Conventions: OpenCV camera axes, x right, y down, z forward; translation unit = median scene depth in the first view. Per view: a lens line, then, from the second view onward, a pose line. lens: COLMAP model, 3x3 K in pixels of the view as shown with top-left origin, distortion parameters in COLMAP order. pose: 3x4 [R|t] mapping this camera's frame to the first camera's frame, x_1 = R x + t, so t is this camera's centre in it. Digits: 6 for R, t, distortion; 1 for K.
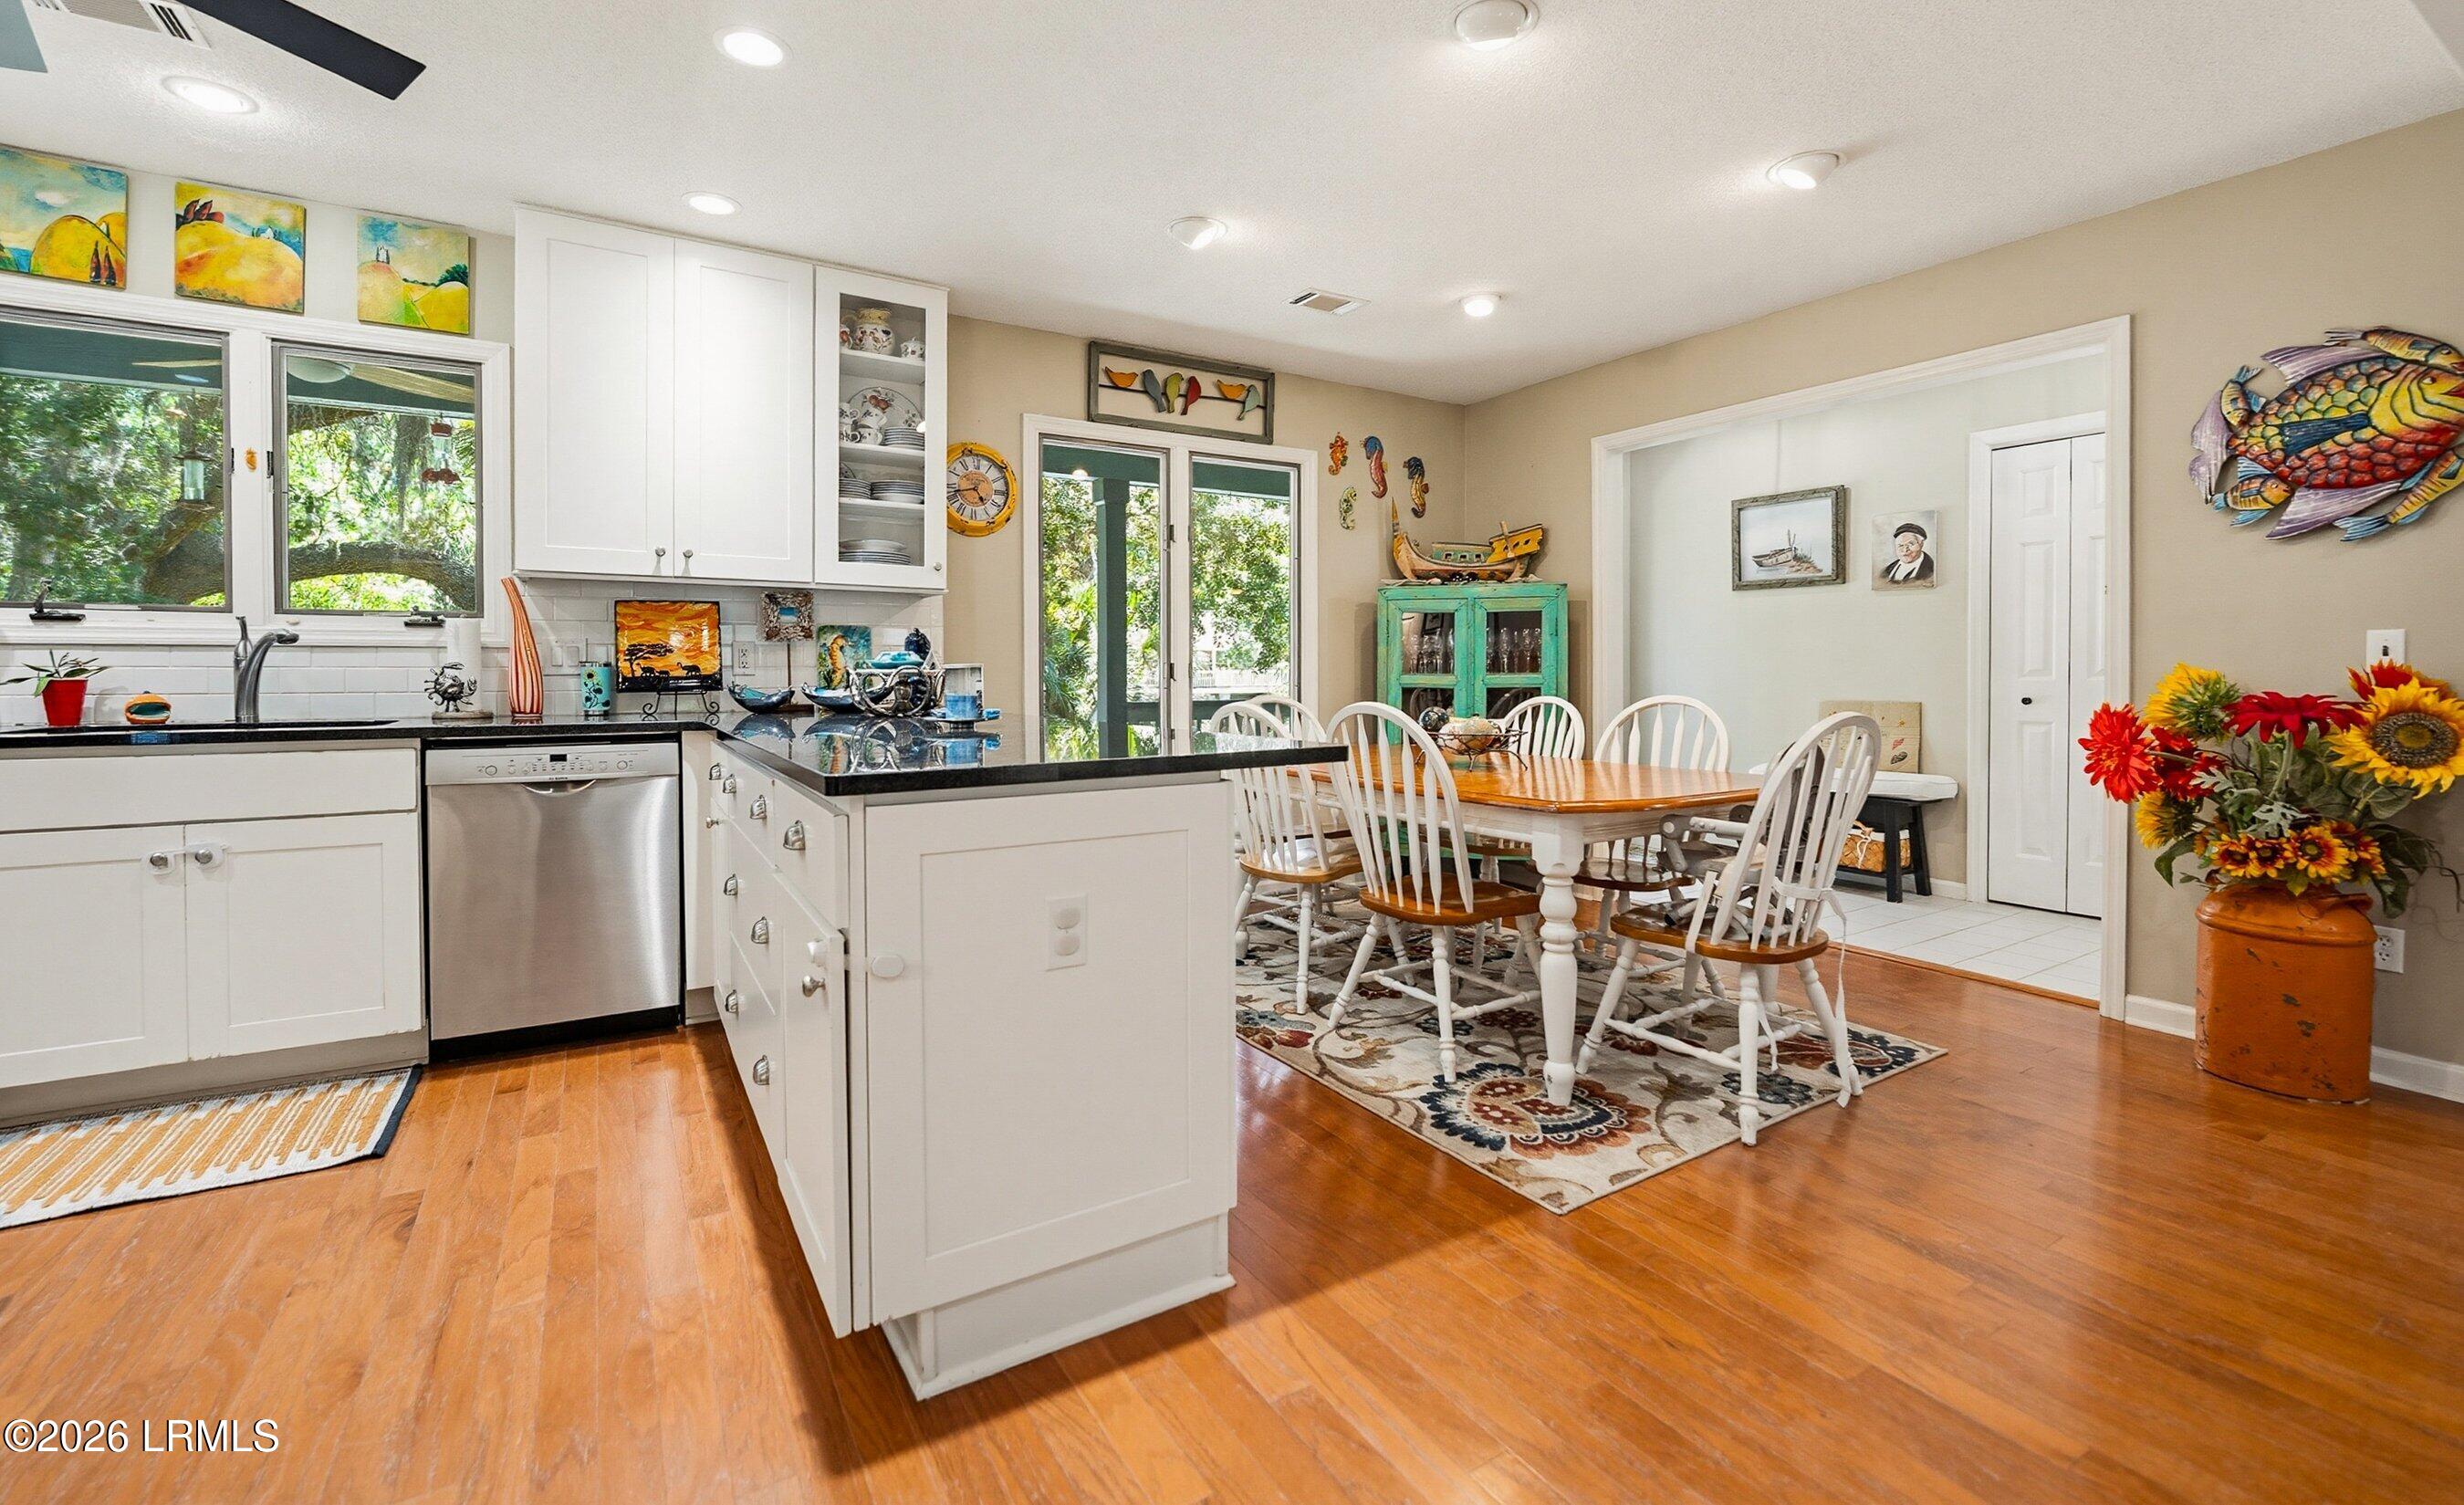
lens RADIAL K [[1059.1, 0, 1244.9], [0, 1059.1, 688.8], [0, 0, 1]] dist [-0.018906, 0.004080]
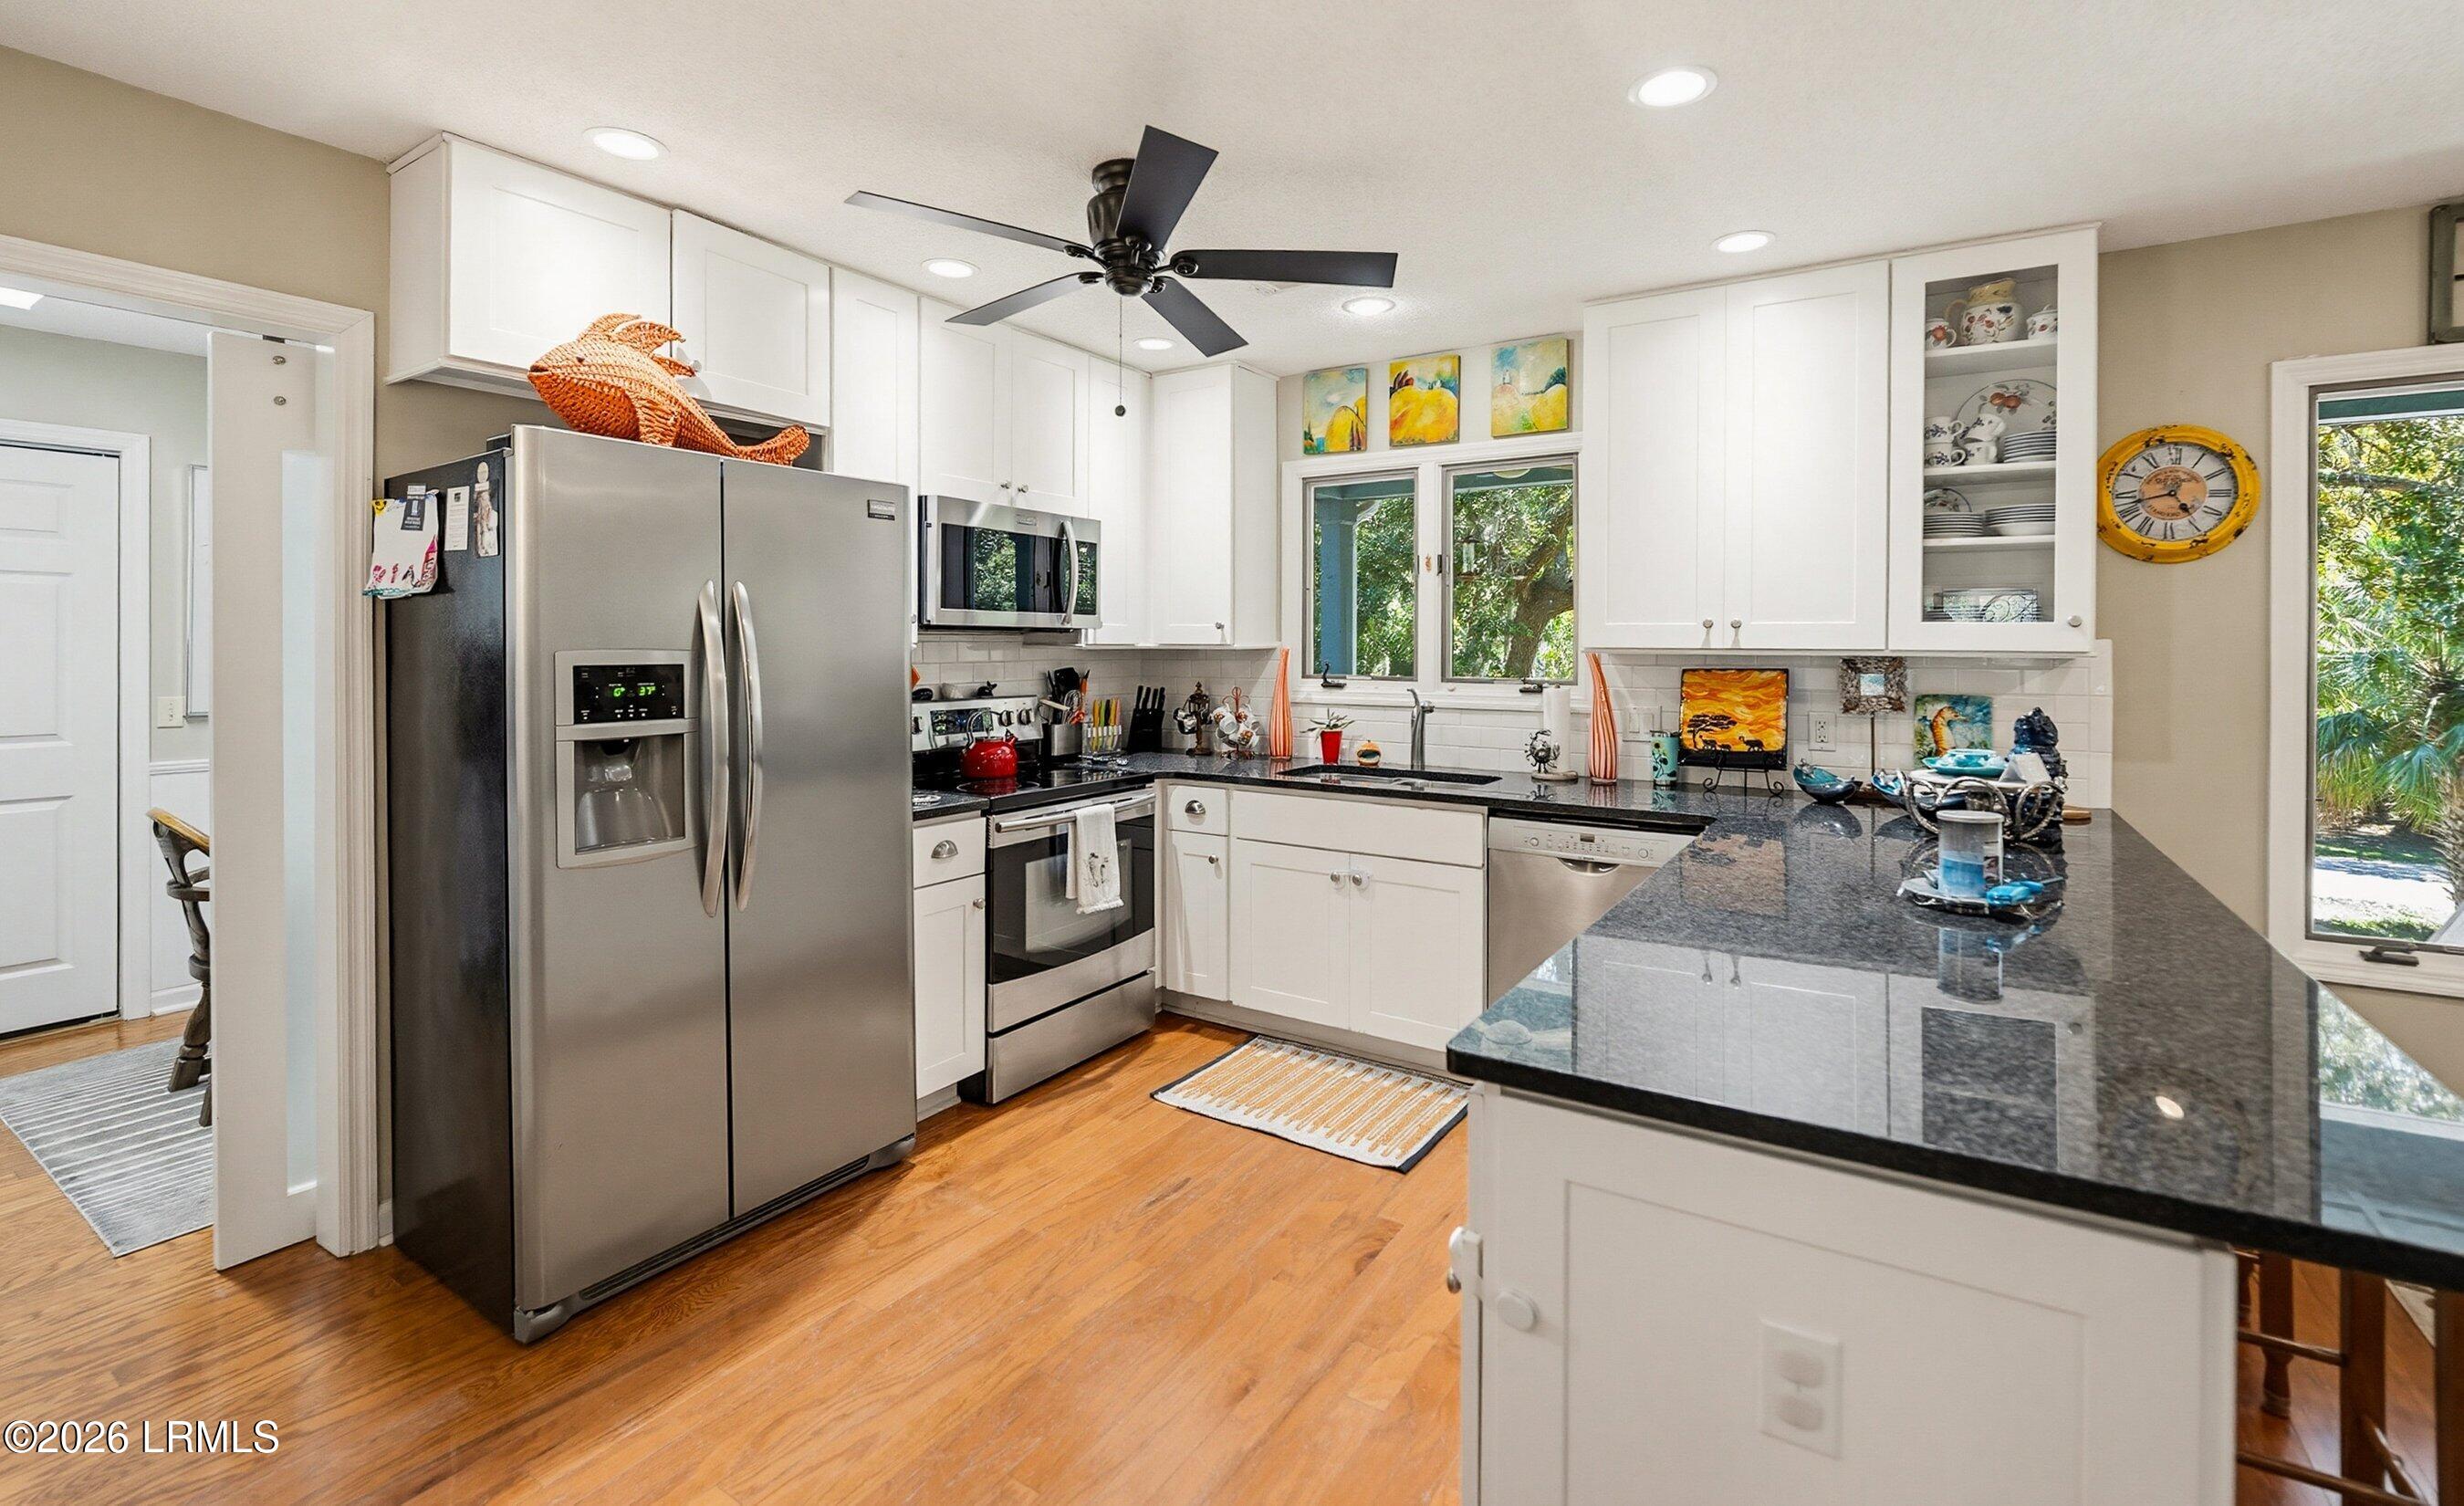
lens RADIAL K [[1059.1, 0, 1252.1], [0, 1059.1, 649.0], [0, 0, 1]] dist [-0.018906, 0.004080]
pose [[0.429609, 0.003205, -0.903009, 0.131109], [-0.017643, 0.999833, -0.004845, -0.102648], [0.902843, 0.018013, 0.429593, 0.244587]]
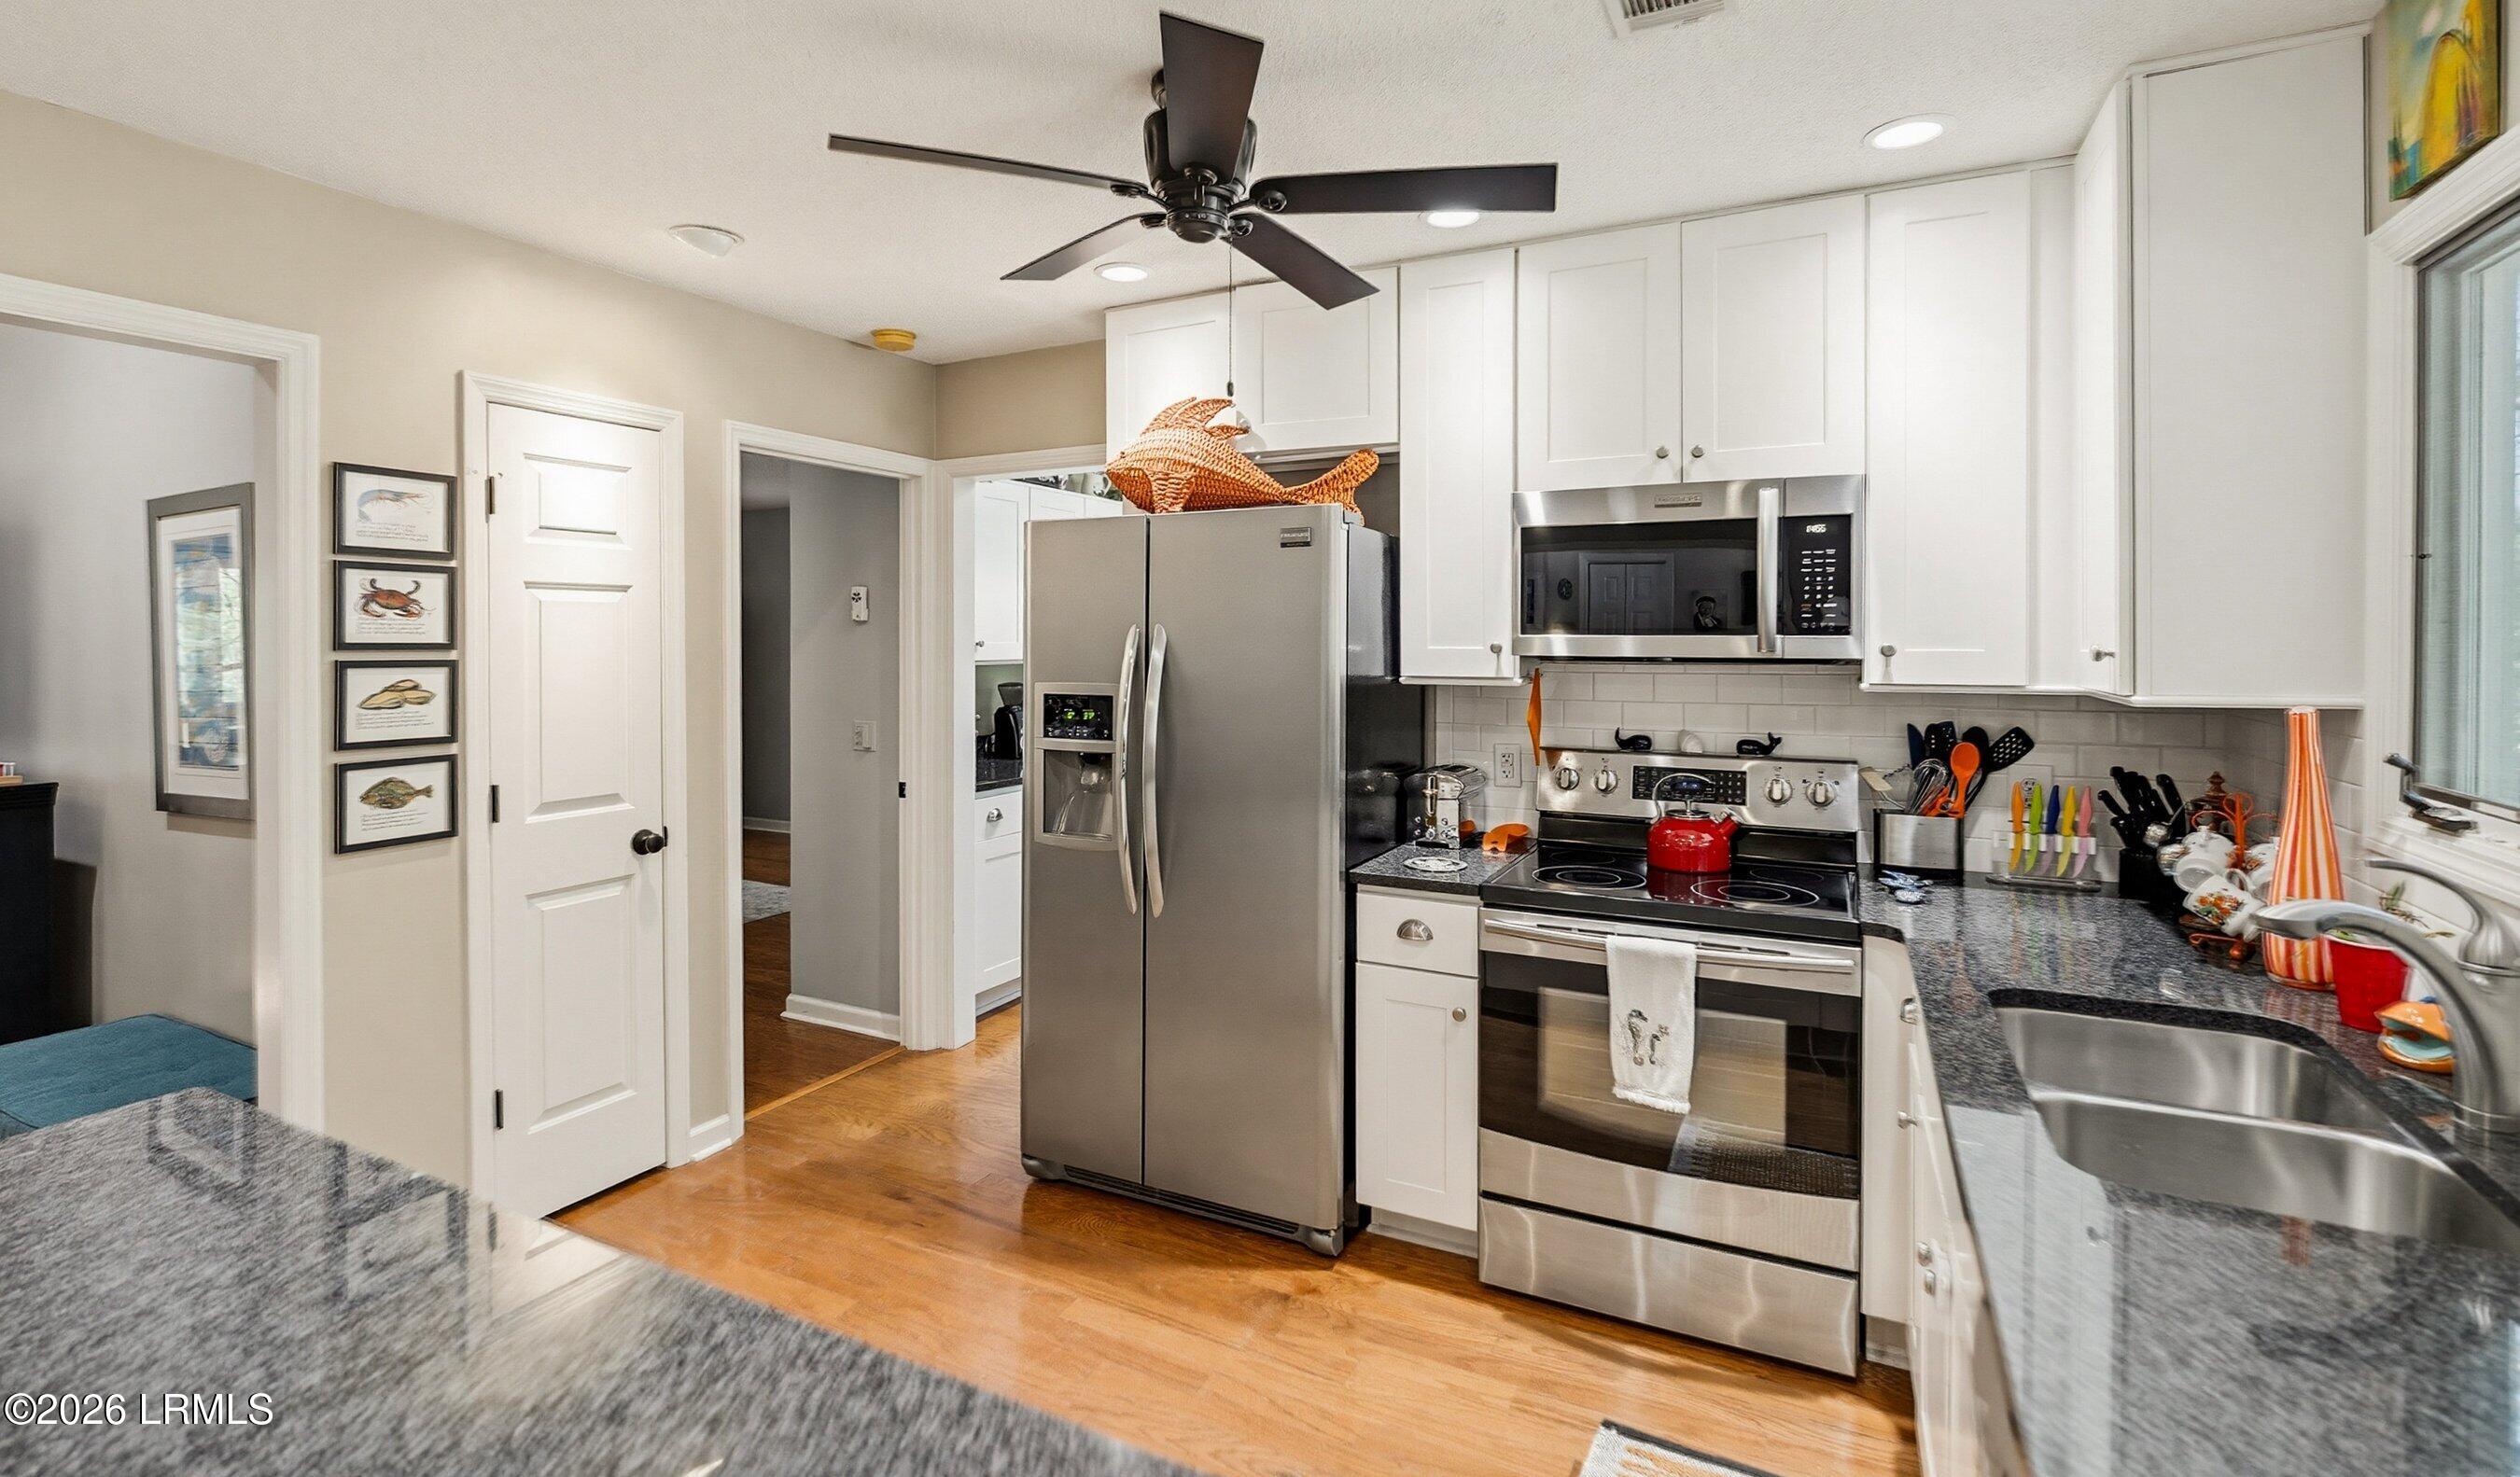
lens RADIAL K [[1146.9, 0, 1256.3], [0, 1146.9, 649.0], [0, 0, 1]] dist [0.000767, -0.000063]
pose [[-0.855200, 0.005235, -0.518272, -0.314443], [-0.009167, 0.999640, 0.025223, -0.153613], [0.518217, 0.026322, -0.854844, 1.093514]]
